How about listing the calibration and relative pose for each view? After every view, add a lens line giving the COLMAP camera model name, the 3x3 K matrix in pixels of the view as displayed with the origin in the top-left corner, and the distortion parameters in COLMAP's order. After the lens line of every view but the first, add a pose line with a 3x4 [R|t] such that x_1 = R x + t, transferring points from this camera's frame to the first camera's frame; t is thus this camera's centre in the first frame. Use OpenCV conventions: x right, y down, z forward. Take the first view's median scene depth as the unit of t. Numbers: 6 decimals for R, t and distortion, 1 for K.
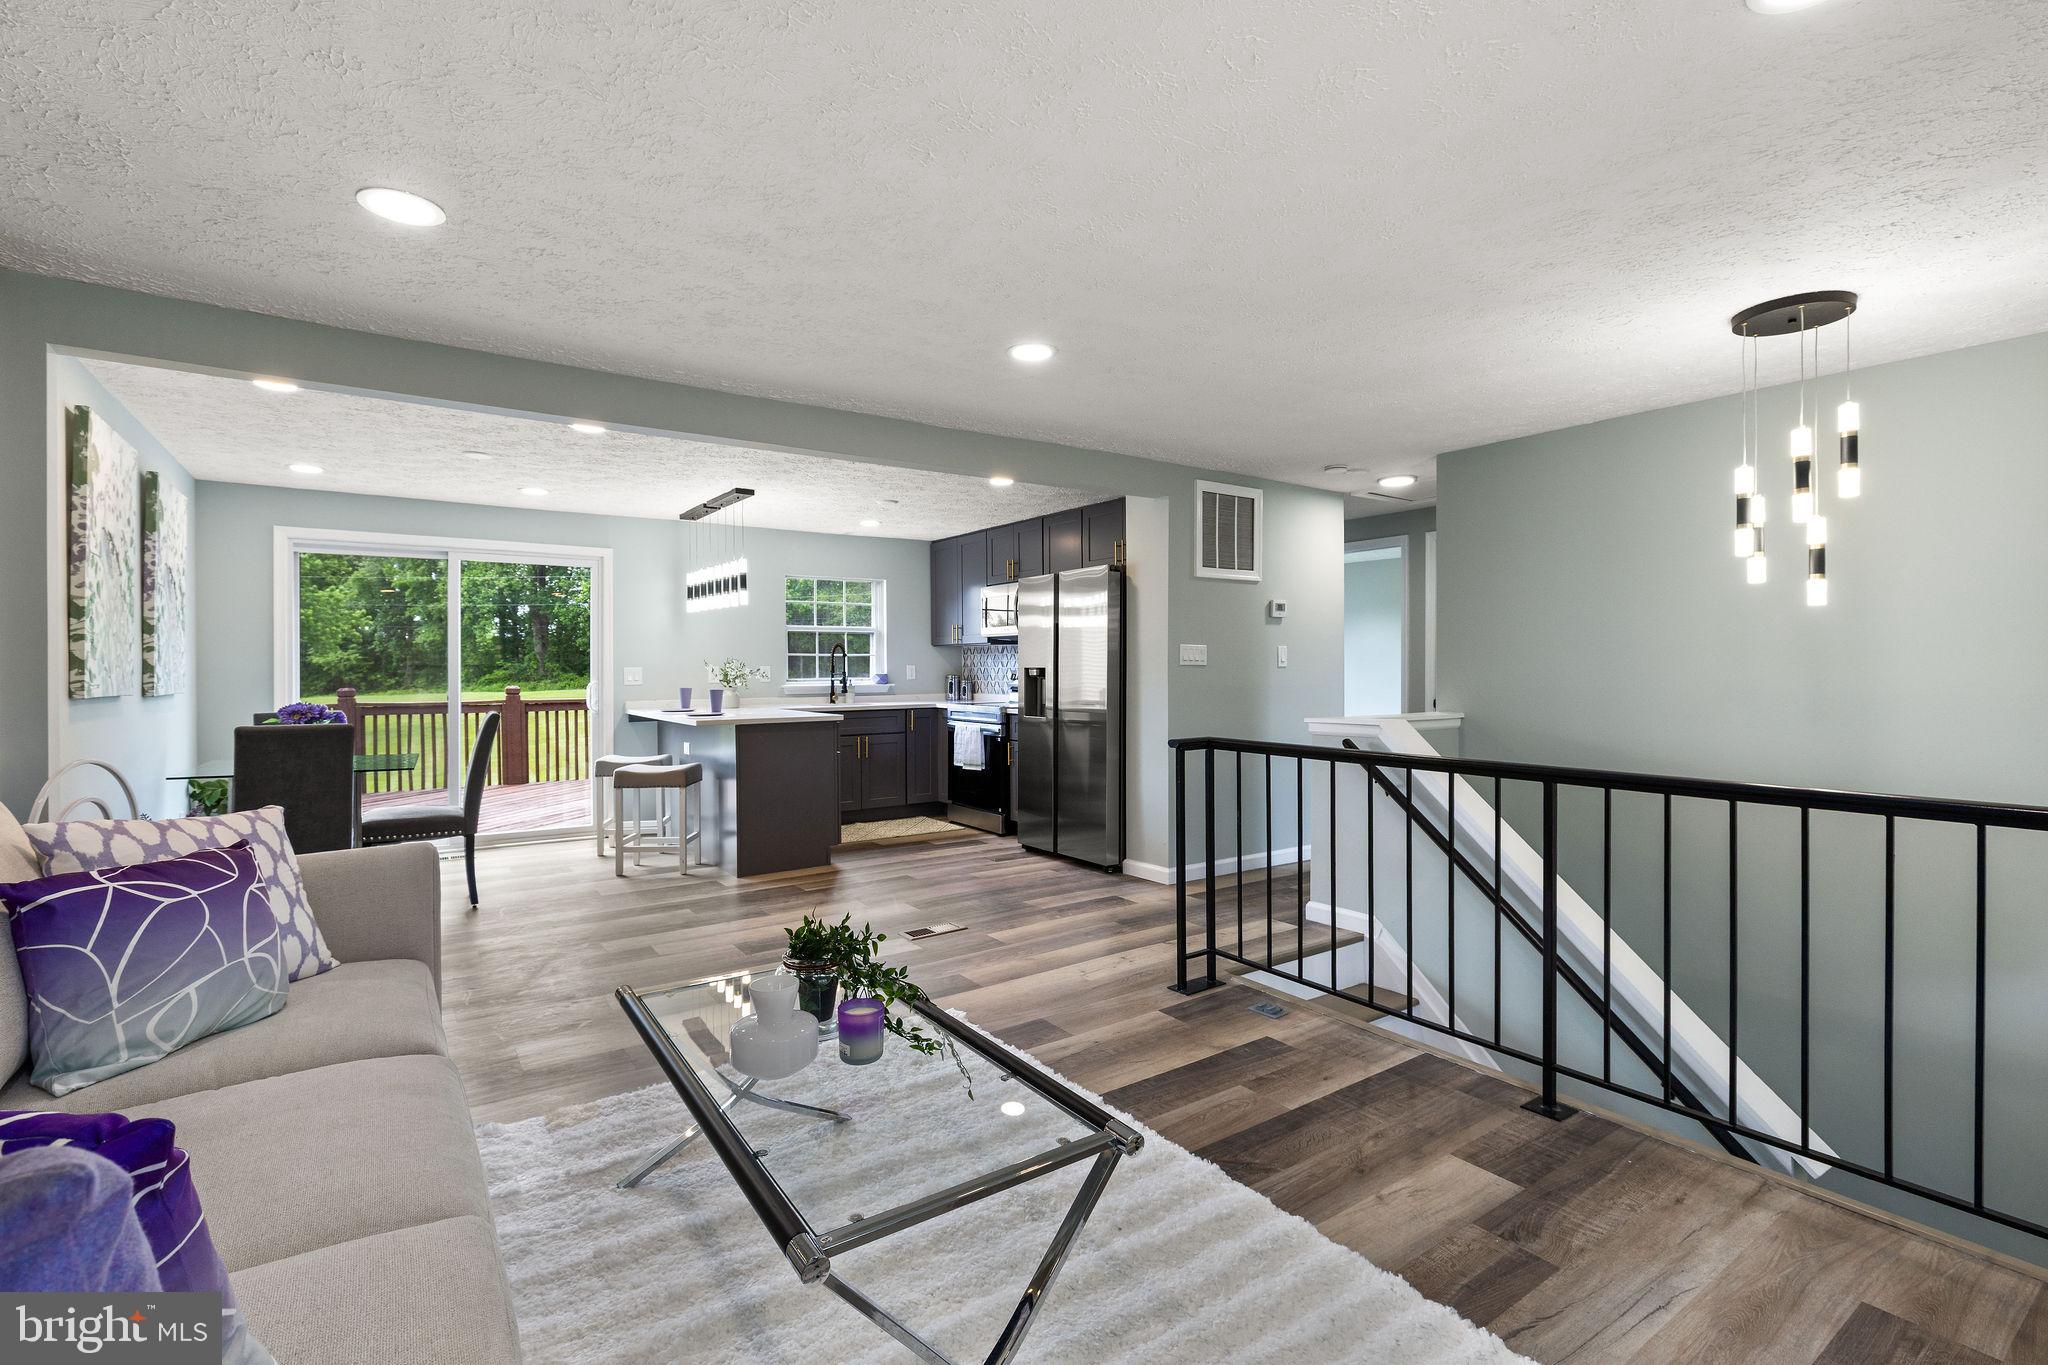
lens RADIAL K [[917.6, 0, 1016.4], [0, 917.6, 667.4], [0, 0, 1]] dist [0.004551, -0.001512]
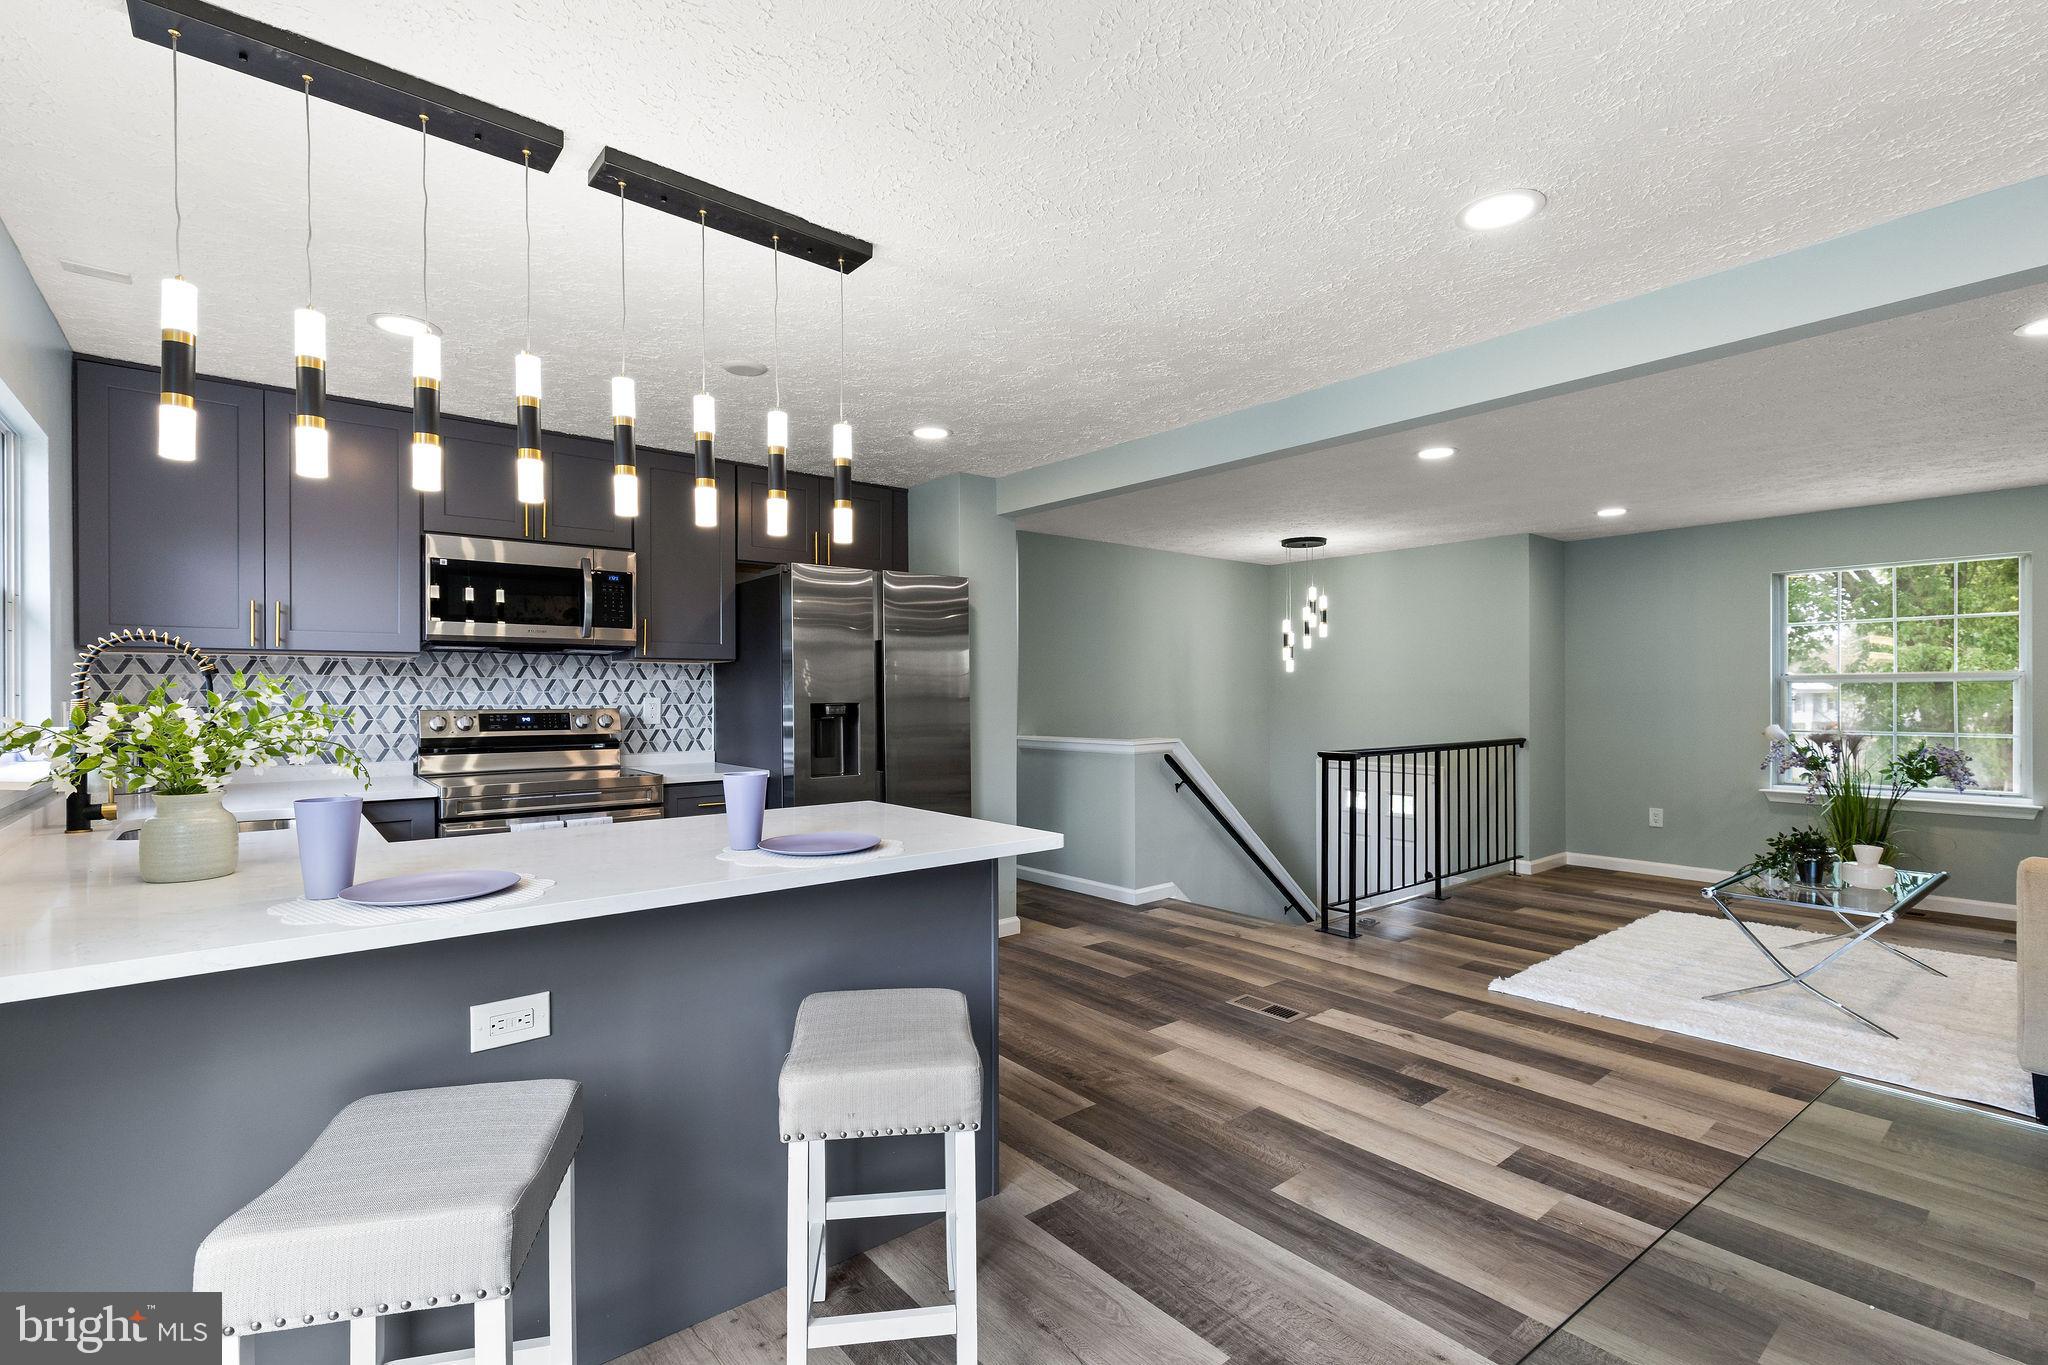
lens RADIAL K [[917.6, 0, 1016.2], [0, 917.6, 694.8], [0, 0, 1]] dist [0.004551, -0.001512]
pose [[-0.074085, -0.001797, 0.997250, -0.596764], [0.000459, 0.999998, 0.001836, -0.006418], [-0.997252, 0.000593, -0.074084, 0.828548]]
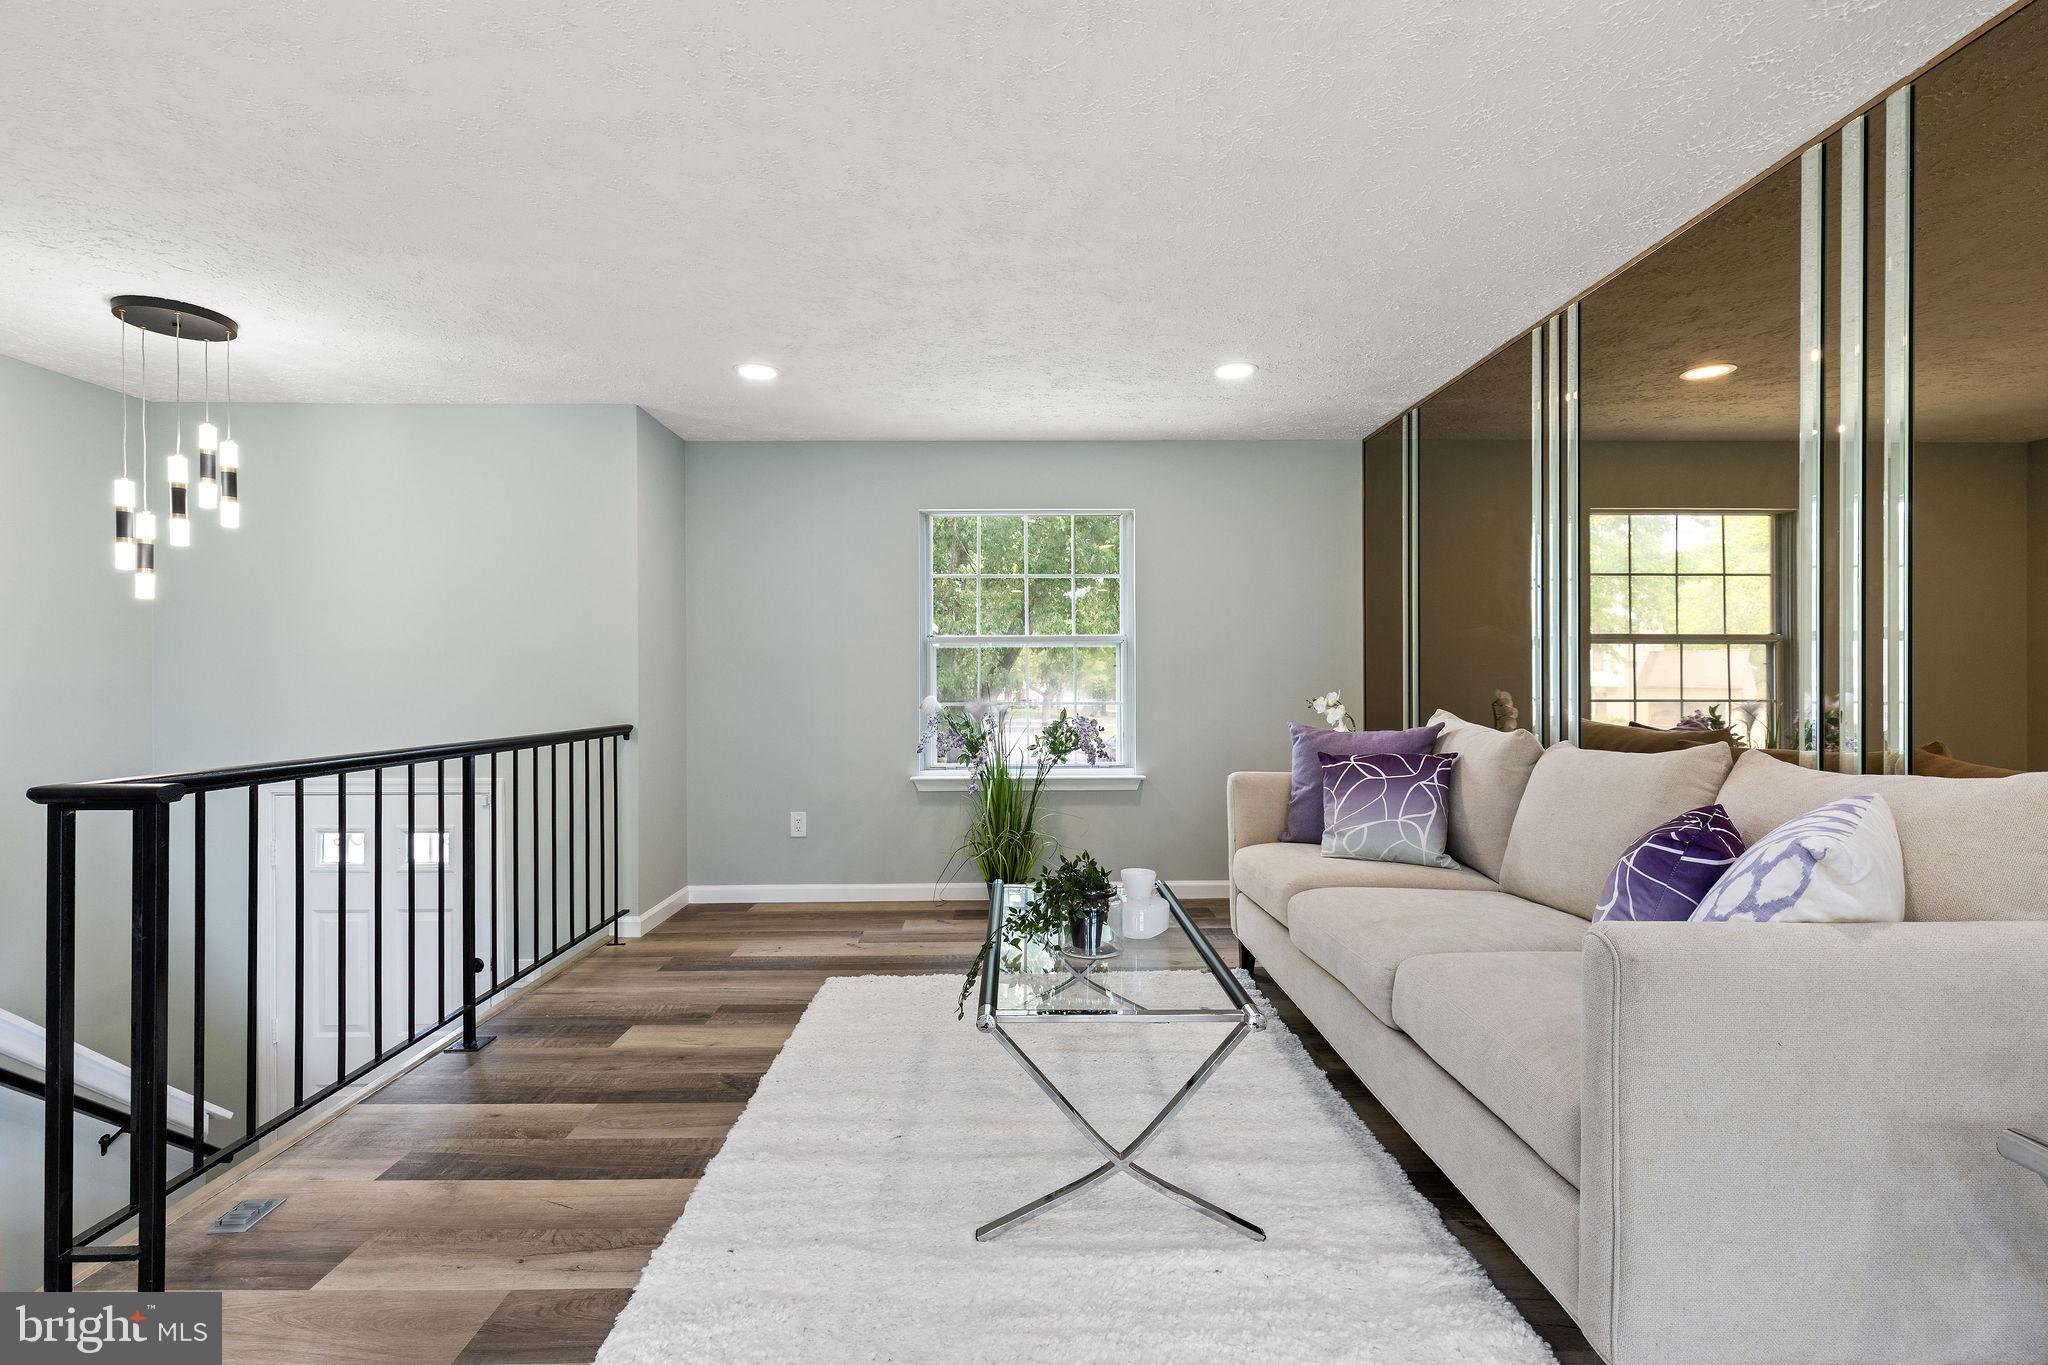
lens RADIAL K [[917.6, 0, 1020.9], [0, 917.6, 679.7], [0, 0, 1]] dist [0.004551, -0.001512]
pose [[-0.830777, 0.001508, 0.556603, -0.232848], [0.000793, 0.999999, -0.001526, 0.012470], [-0.556604, -0.000827, -0.830777, 0.590122]]
